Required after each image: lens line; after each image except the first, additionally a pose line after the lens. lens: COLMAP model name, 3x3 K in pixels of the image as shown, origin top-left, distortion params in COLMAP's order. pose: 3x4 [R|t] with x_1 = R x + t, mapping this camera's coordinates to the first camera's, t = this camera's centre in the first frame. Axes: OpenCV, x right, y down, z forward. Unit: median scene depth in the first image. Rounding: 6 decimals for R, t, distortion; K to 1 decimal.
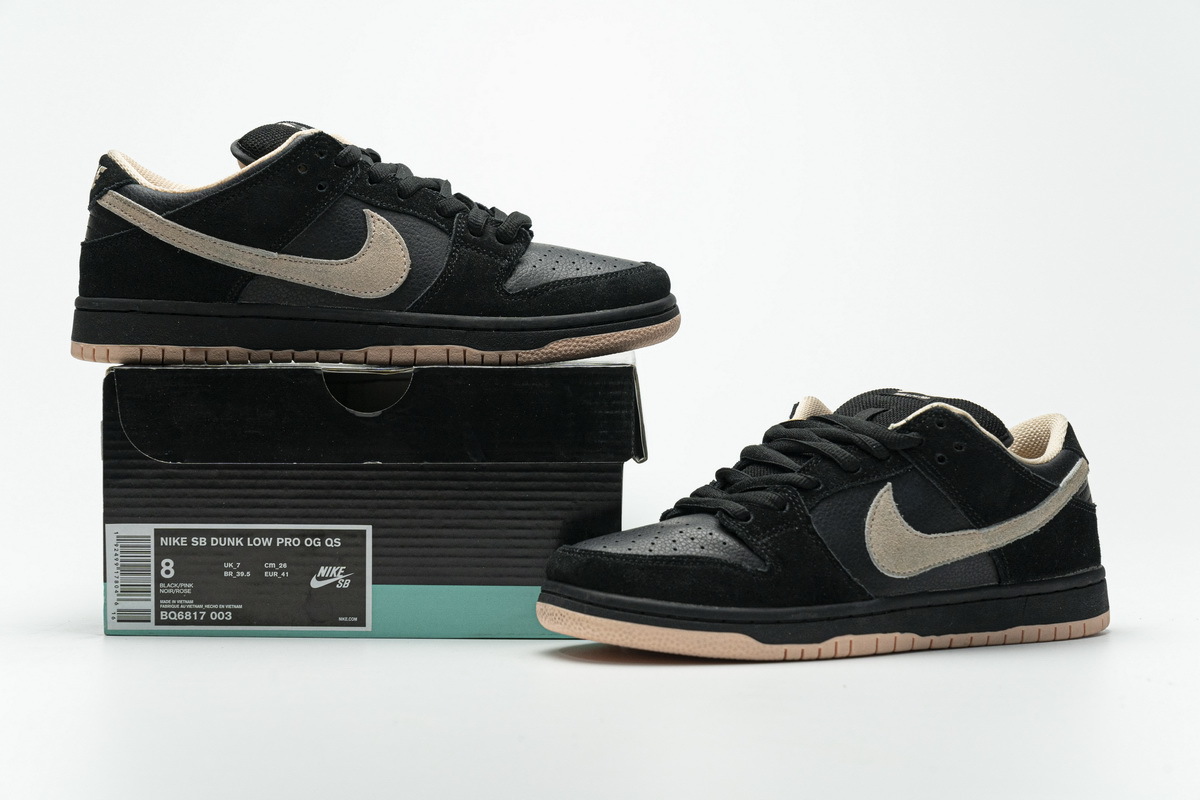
lens RADIAL K [[2479.6, 0, 603.6], [0, 2479.6, 401.8], [0, 0, 1]] dist [-0.009573, 0.000000]
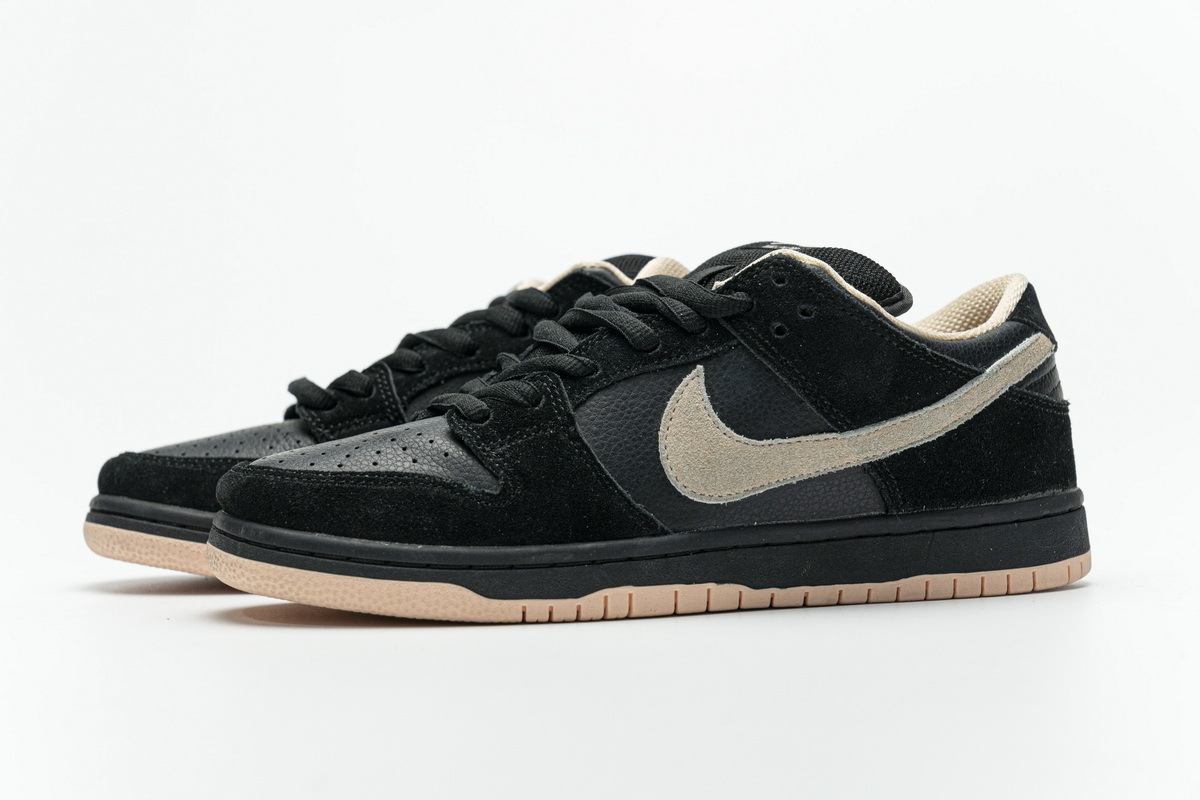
lens RADIAL K [[2479.6, 0, 593.4], [0, 2479.6, 401.8], [0, 0, 1]] dist [-0.009573, 0.000000]
pose [[0.981944, -0.014417, -0.188621, 0.216023], [0.016582, 0.999813, 0.009906, 0.035432], [0.188443, -0.012855, 0.982000, 0.319214]]
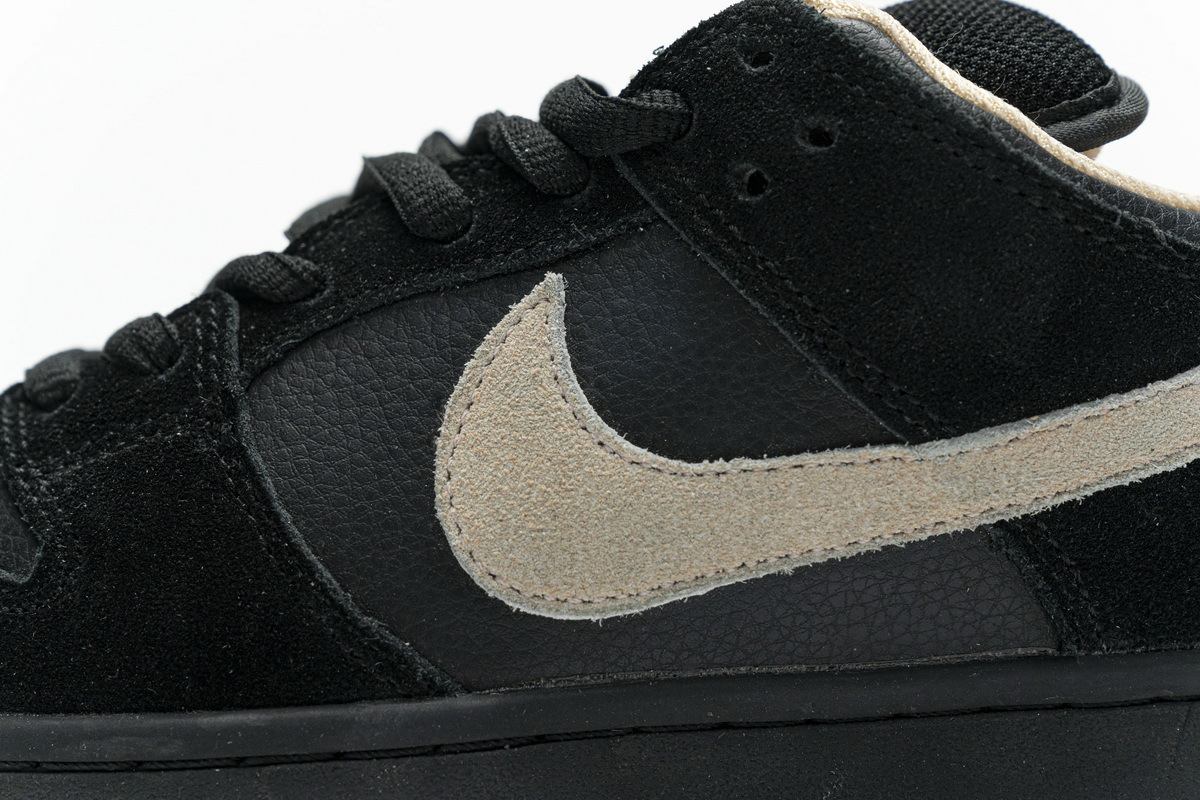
lens RADIAL K [[2479.6, 0, 598.2], [0, 2479.6, 394.5], [0, 0, 1]] dist [-0.009573, 0.000000]
pose [[0.881727, -0.009436, -0.471666, 0.249957], [0.010546, 0.999944, -0.000292, 0.046275], [0.471643, -0.004717, 0.881777, 0.759349]]
